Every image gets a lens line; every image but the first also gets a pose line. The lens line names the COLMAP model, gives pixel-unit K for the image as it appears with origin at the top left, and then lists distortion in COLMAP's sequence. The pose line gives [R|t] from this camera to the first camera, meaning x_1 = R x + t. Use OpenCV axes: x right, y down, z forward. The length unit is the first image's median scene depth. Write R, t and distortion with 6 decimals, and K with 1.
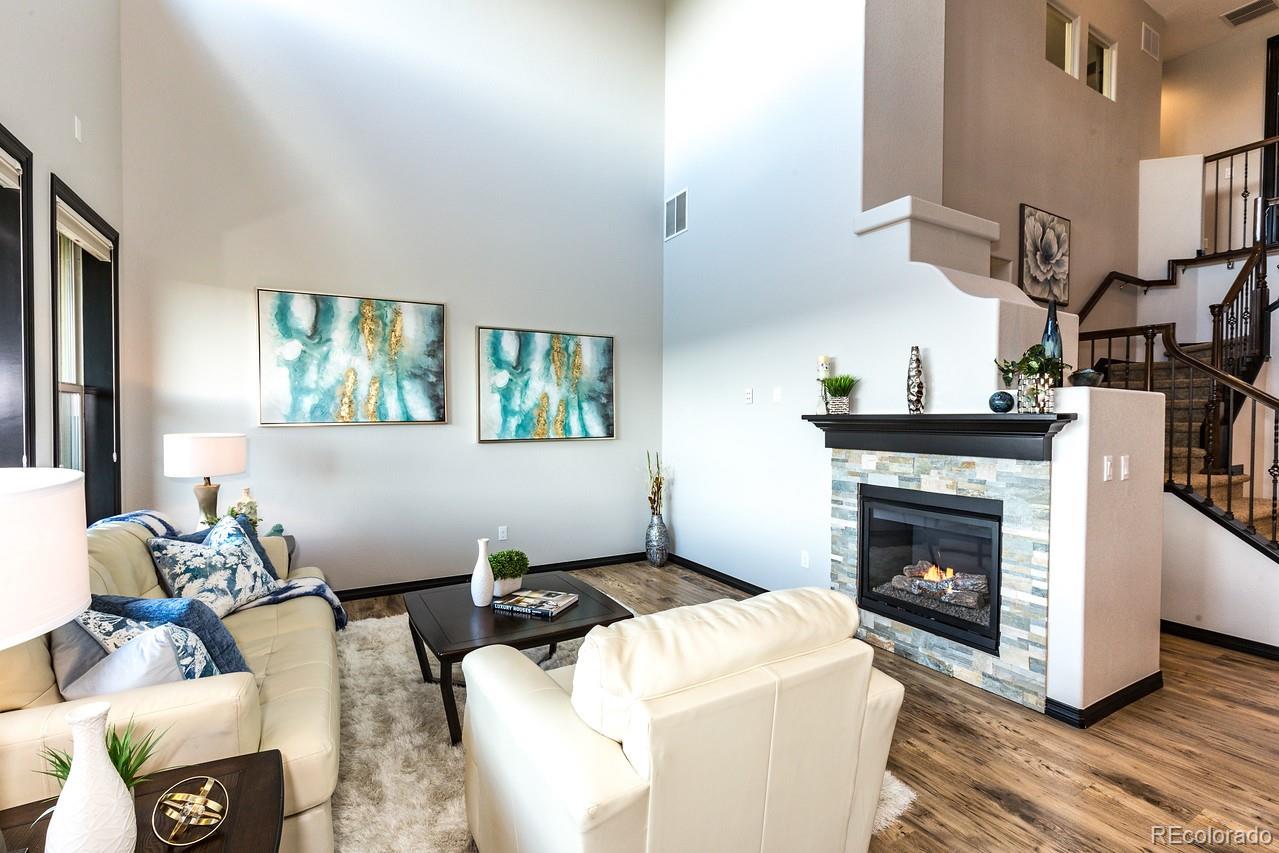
lens RADIAL K [[569.8, 0, 650.0], [0, 569.8, 429.0], [0, 0, 1]] dist [-0.000997, -0.000103]
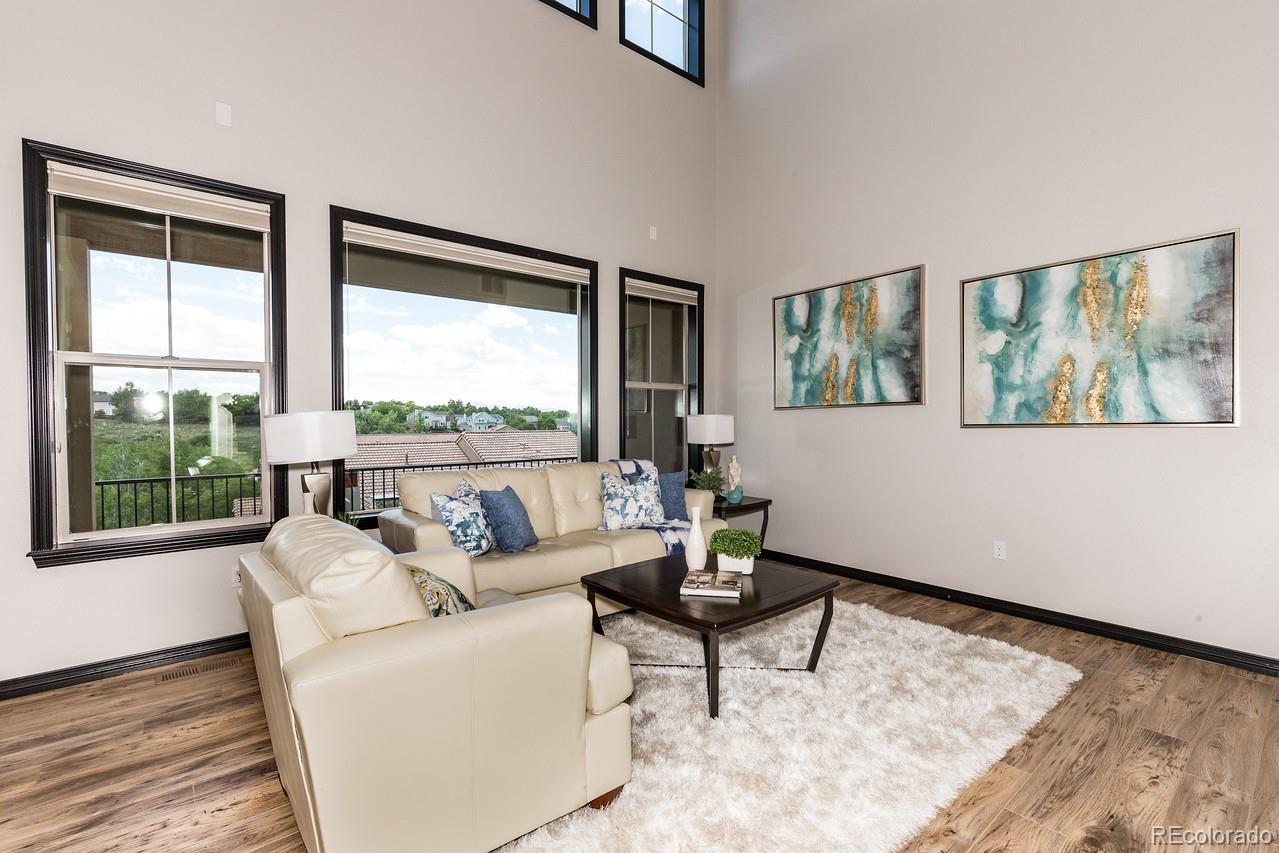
lens RADIAL K [[569.8, 0, 643.2], [0, 569.8, 425.3], [0, 0, 1]] dist [-0.000997, -0.000103]
pose [[0.173868, -0.000500, -0.984769, 0.420069], [-0.016745, 0.999854, -0.003464, 0.032437], [0.984627, 0.017092, 0.173834, 0.441383]]
